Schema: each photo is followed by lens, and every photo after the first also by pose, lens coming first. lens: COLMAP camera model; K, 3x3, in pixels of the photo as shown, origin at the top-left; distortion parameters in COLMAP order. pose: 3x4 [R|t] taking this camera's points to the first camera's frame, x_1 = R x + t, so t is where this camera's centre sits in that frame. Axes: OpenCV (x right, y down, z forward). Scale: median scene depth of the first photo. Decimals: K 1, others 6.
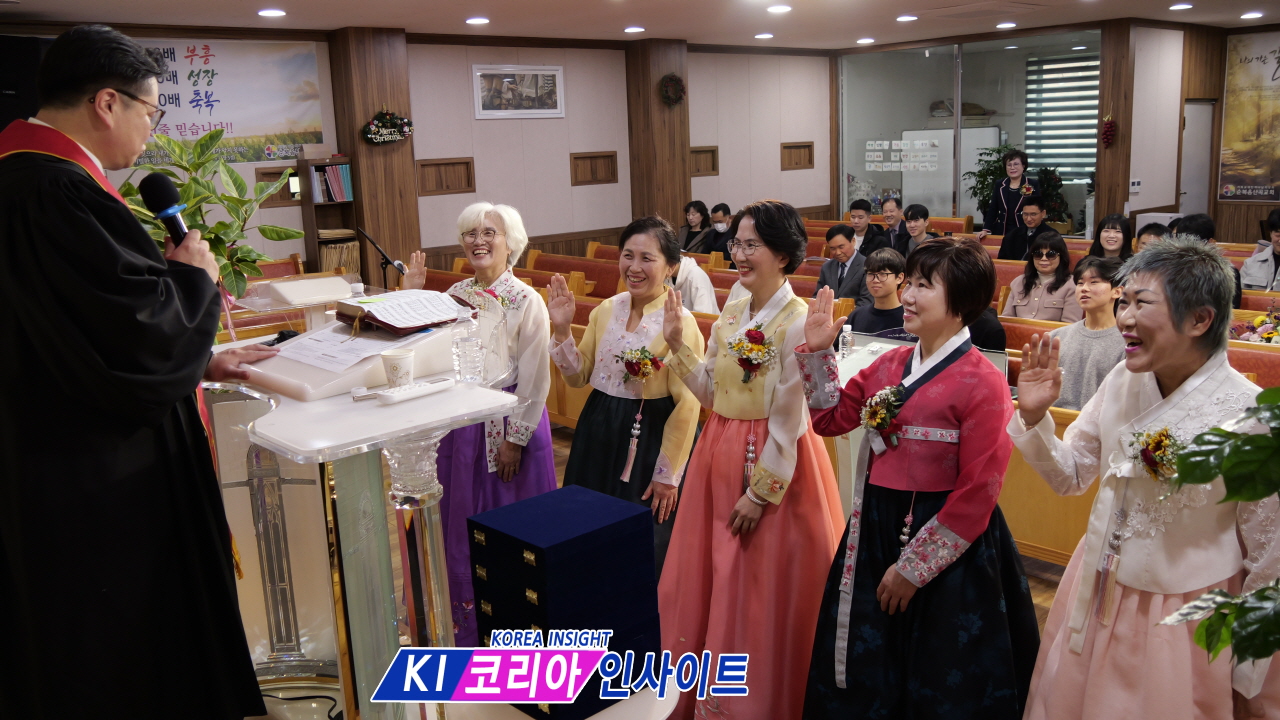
lens RADIAL K [[1020.2, 0, 646.0], [0, 1020.2, 338.5], [0, 0, 1]] dist [-0.056301, 0.029954]
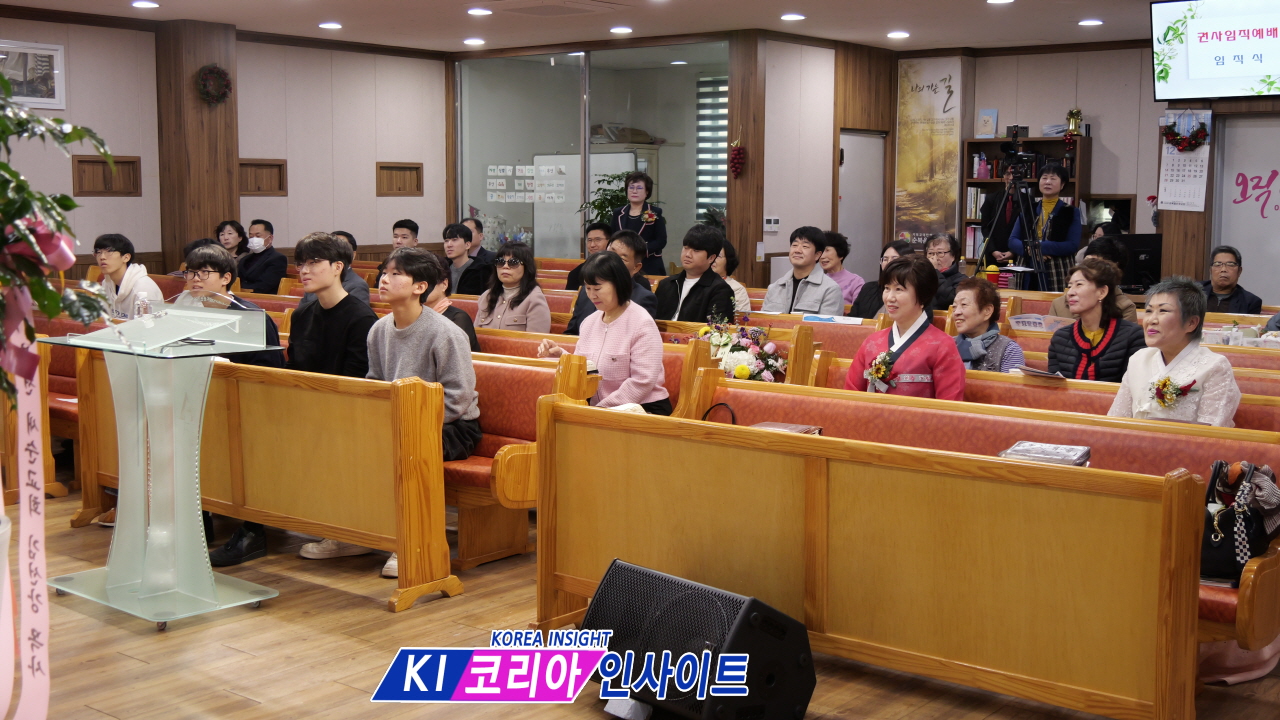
lens RADIAL K [[1417.5, 0, 641.2], [0, 1417.5, 353.8], [0, 0, 1]] dist [0.014809, -0.048299]
pose [[0.981784, 0.023899, 0.188491, 0.144335], [-0.008708, 0.996675, -0.081015, 0.053669], [-0.189801, 0.077898, 0.978728, -0.141007]]
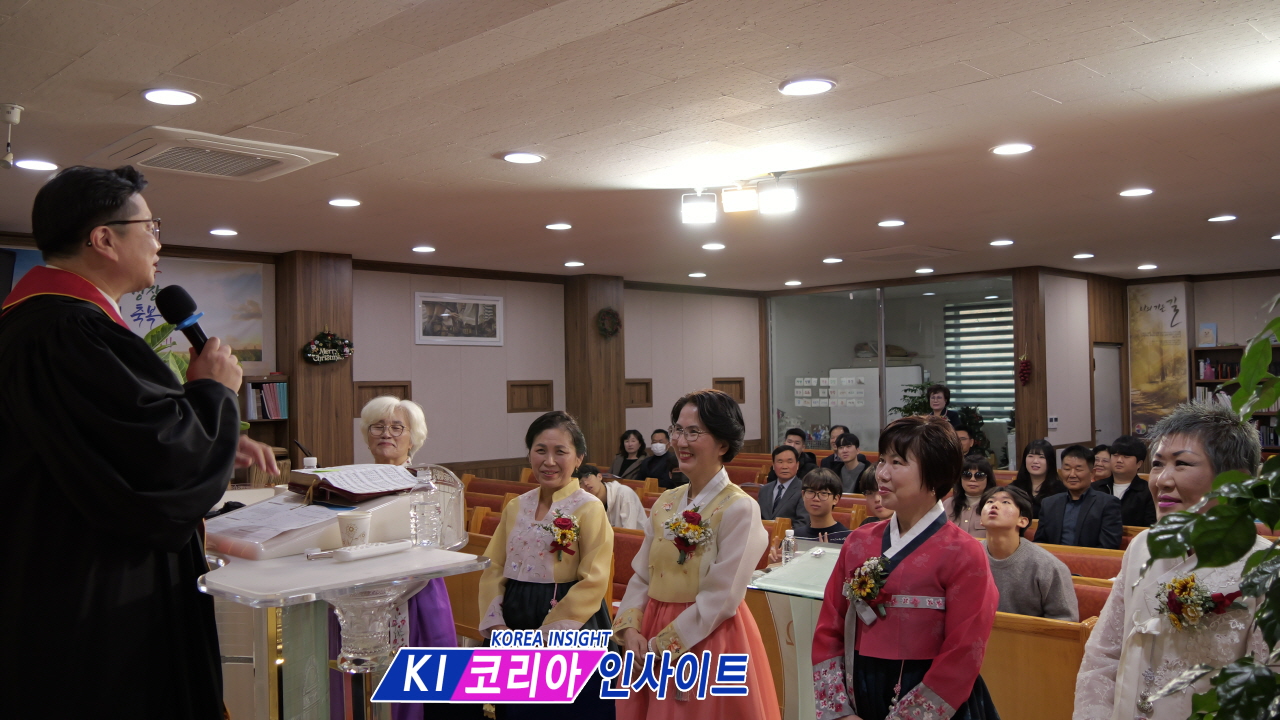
lens RADIAL K [[1020.7, 0, 640.0], [0, 1020.7, 360.0], [0, 0, 1]] dist [-0.053754, 0.016718]
pose [[0.997755, 0.024163, 0.062458, -0.006096], [-0.010134, 0.976377, -0.215836, 0.014700], [-0.066198, 0.214718, 0.974430, -0.002536]]
